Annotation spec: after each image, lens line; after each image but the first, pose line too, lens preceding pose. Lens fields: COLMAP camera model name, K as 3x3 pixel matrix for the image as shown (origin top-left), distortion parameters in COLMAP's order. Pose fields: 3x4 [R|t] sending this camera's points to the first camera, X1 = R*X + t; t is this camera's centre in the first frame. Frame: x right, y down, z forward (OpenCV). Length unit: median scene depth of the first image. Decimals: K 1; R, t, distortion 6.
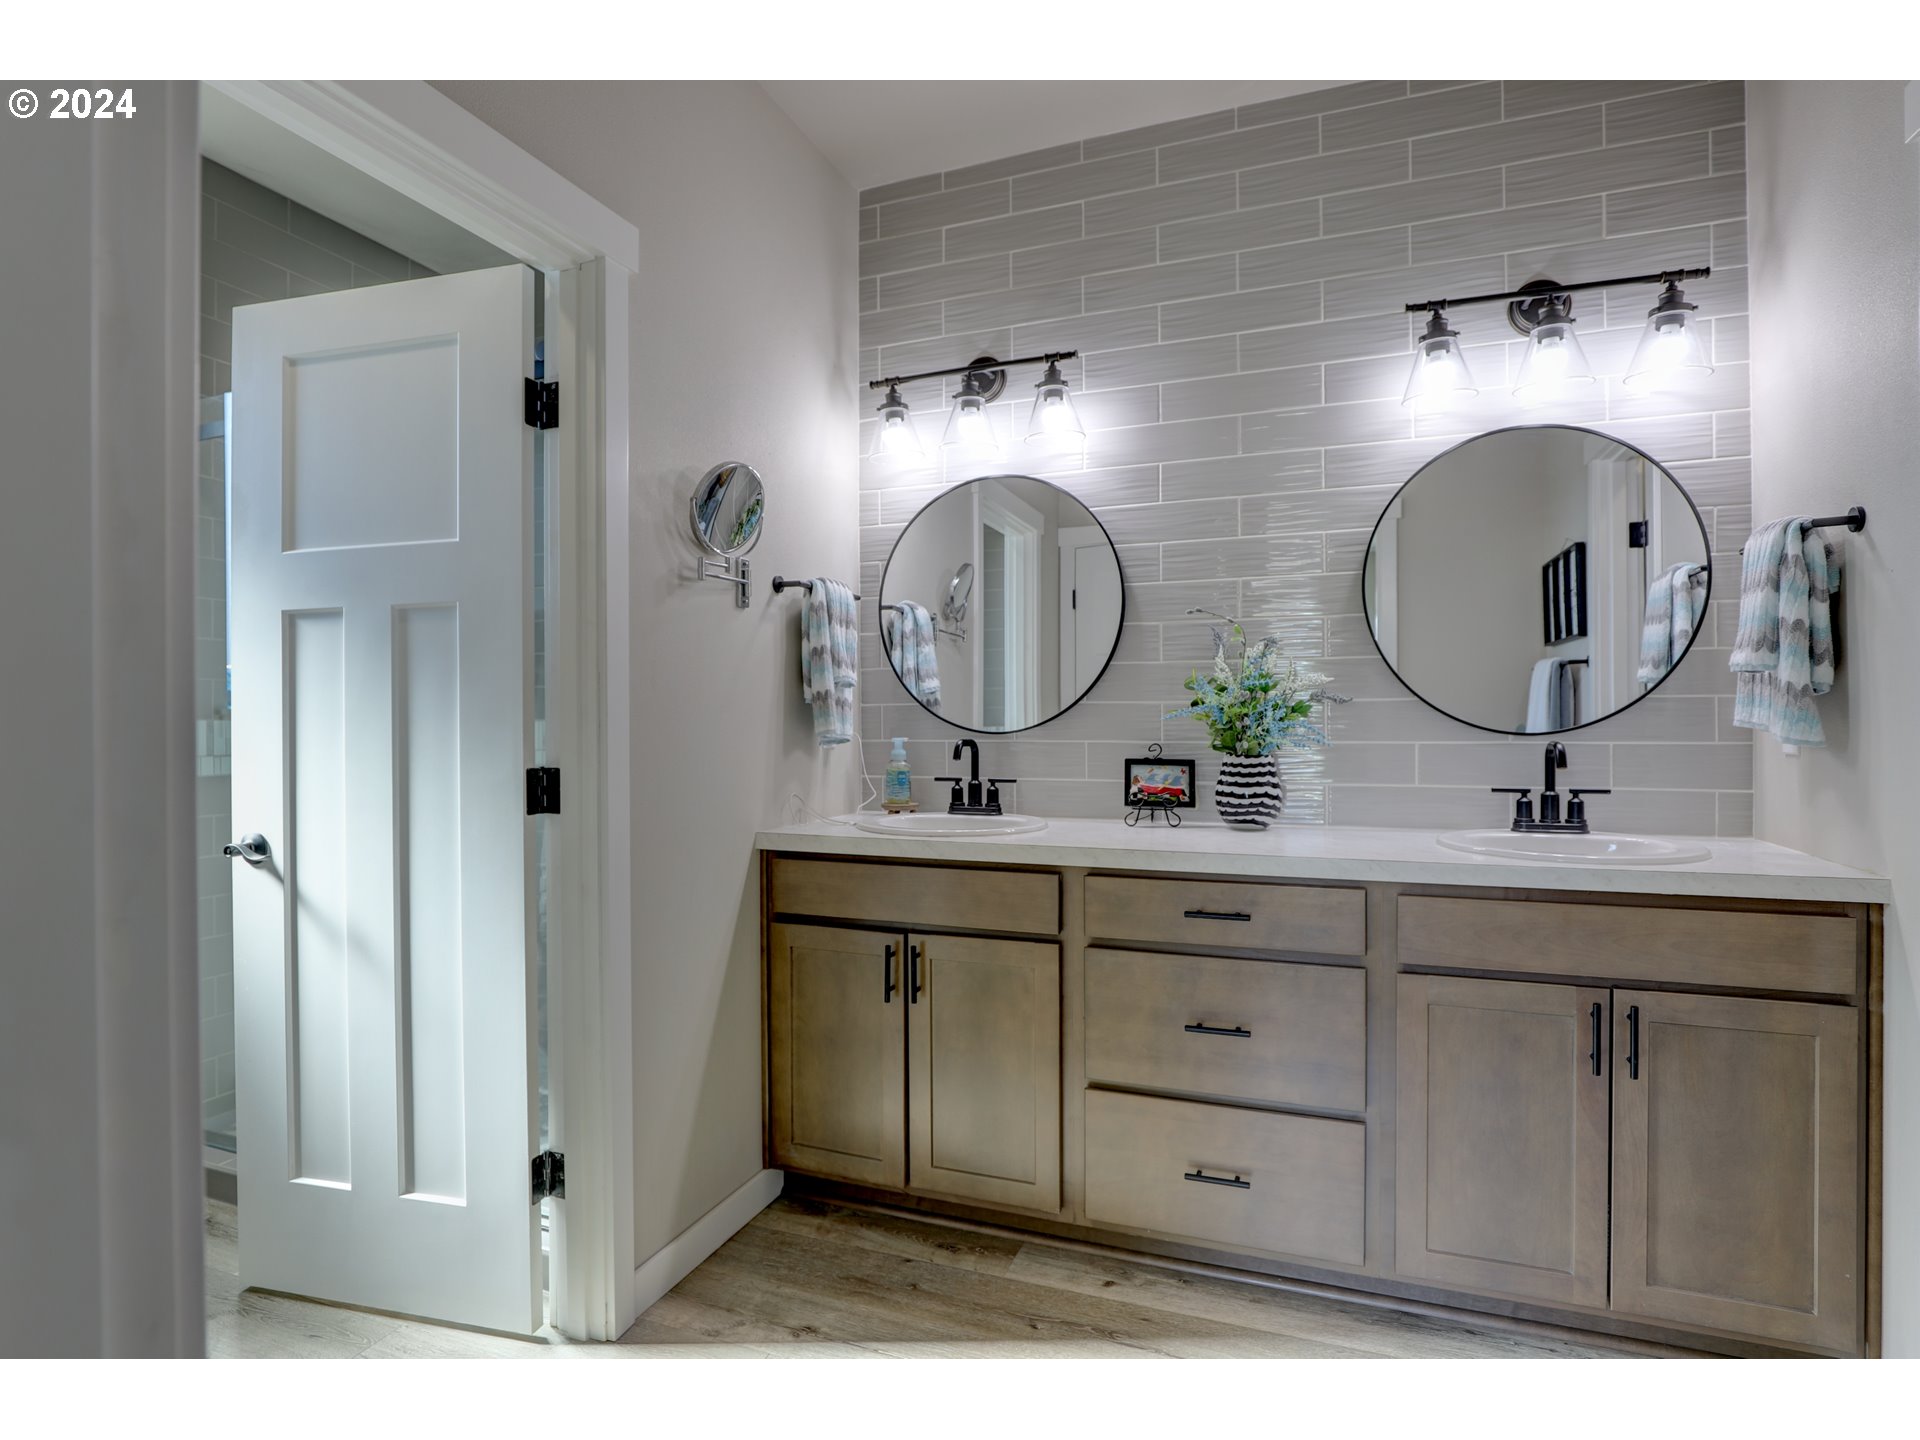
lens RADIAL K [[969.0, 0, 957.0], [0, 969.0, 721.9], [0, 0, 1]] dist [-0.023786, 0.004689]
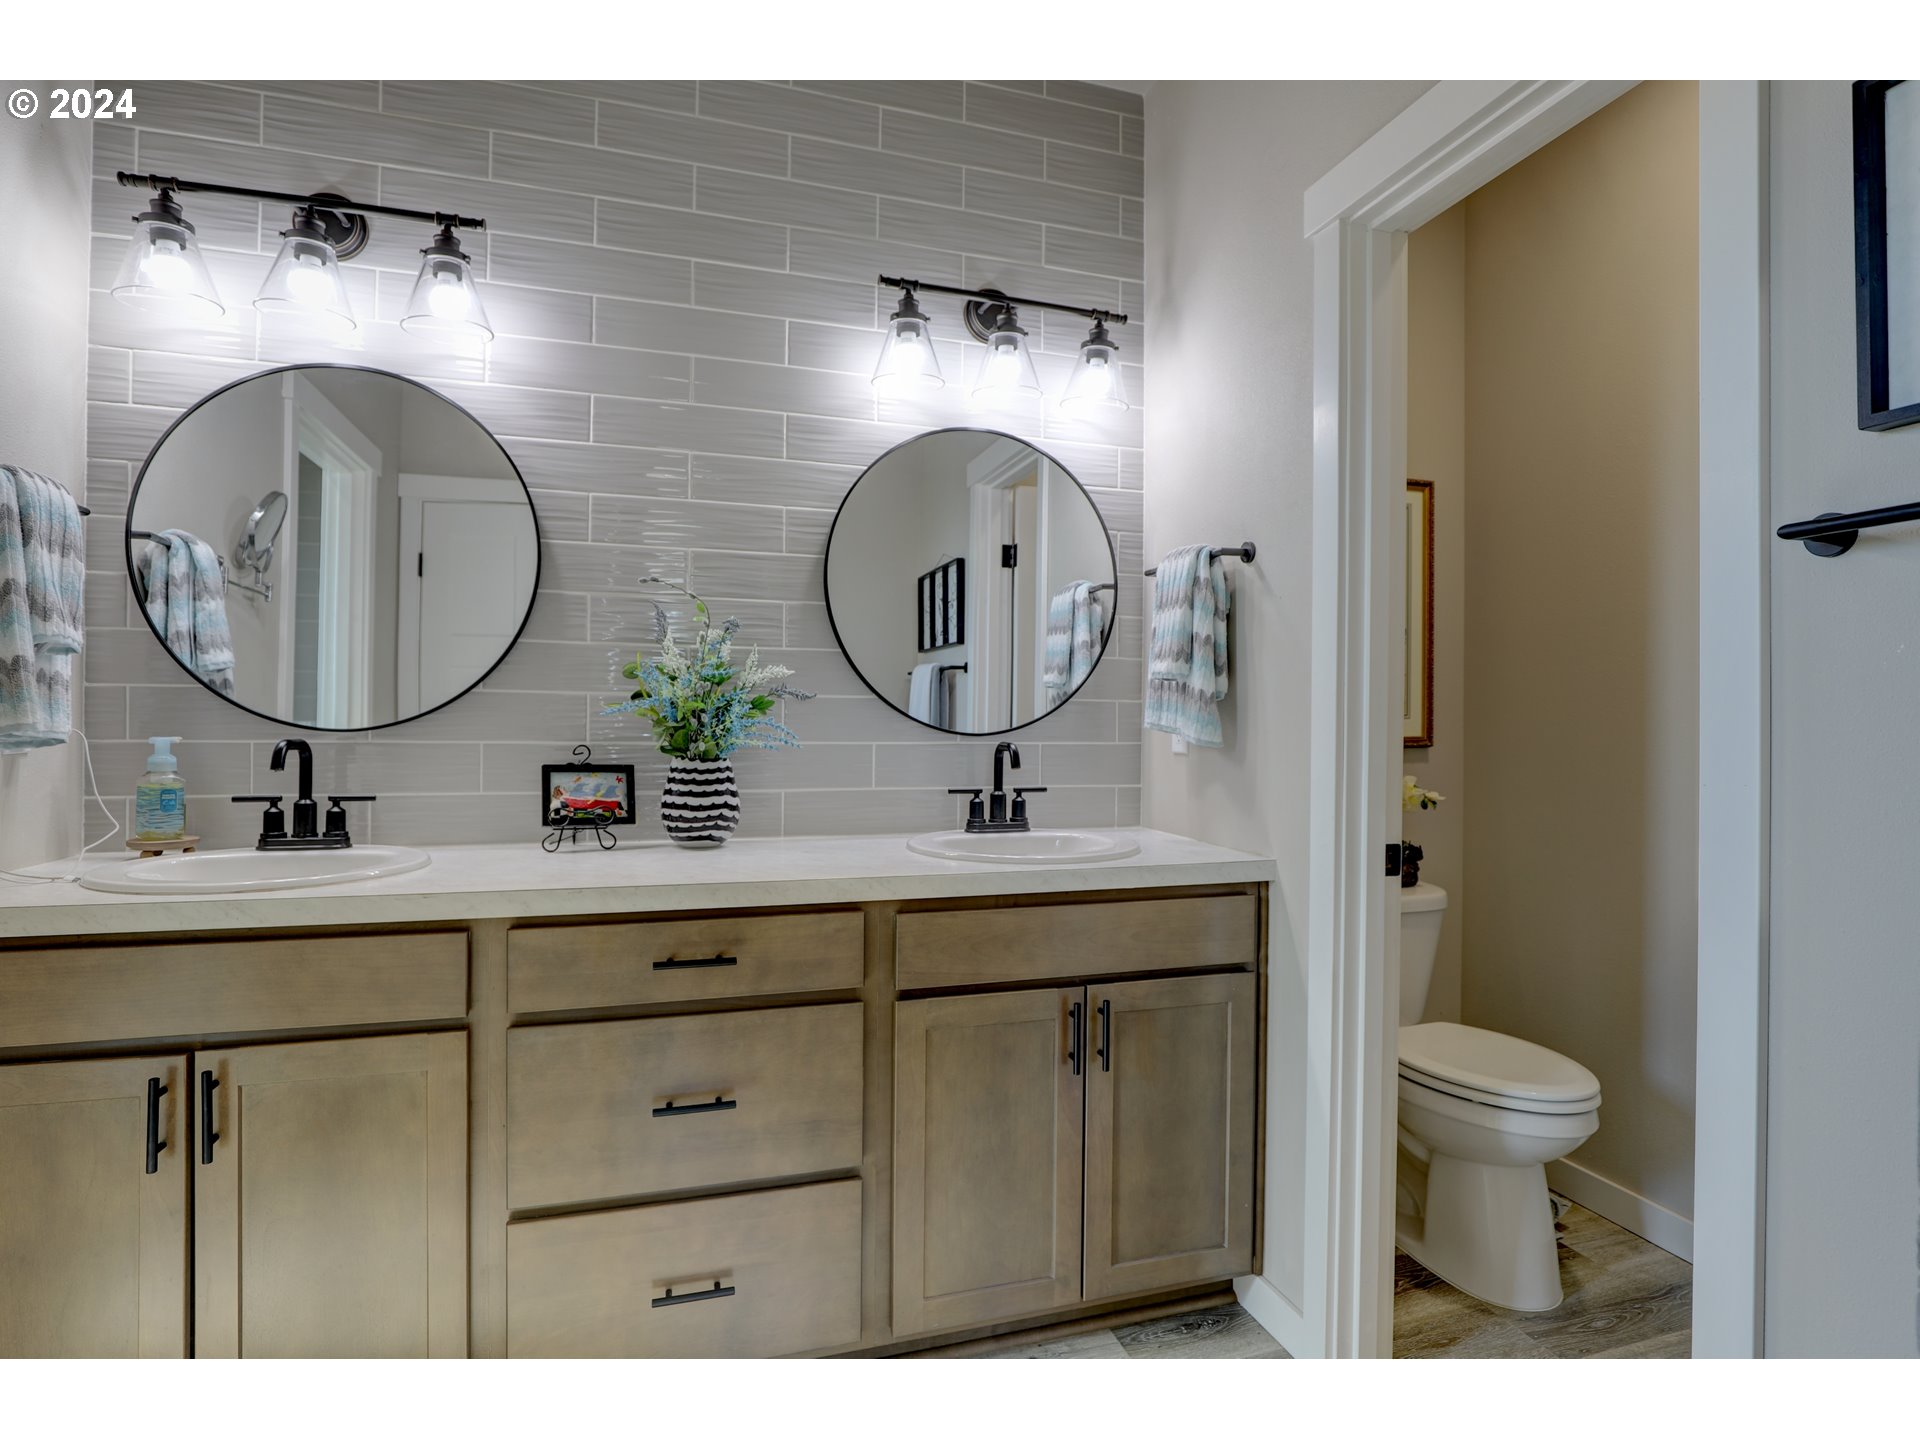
lens RADIAL K [[969.0, 0, 960.8], [0, 969.0, 717.0], [0, 0, 1]] dist [-0.023786, 0.004689]
pose [[0.784010, 0.013426, 0.620603, -0.047836], [-0.012159, 0.999906, -0.006272, 0.000706], [-0.620629, -0.002629, 0.784100, 0.212655]]
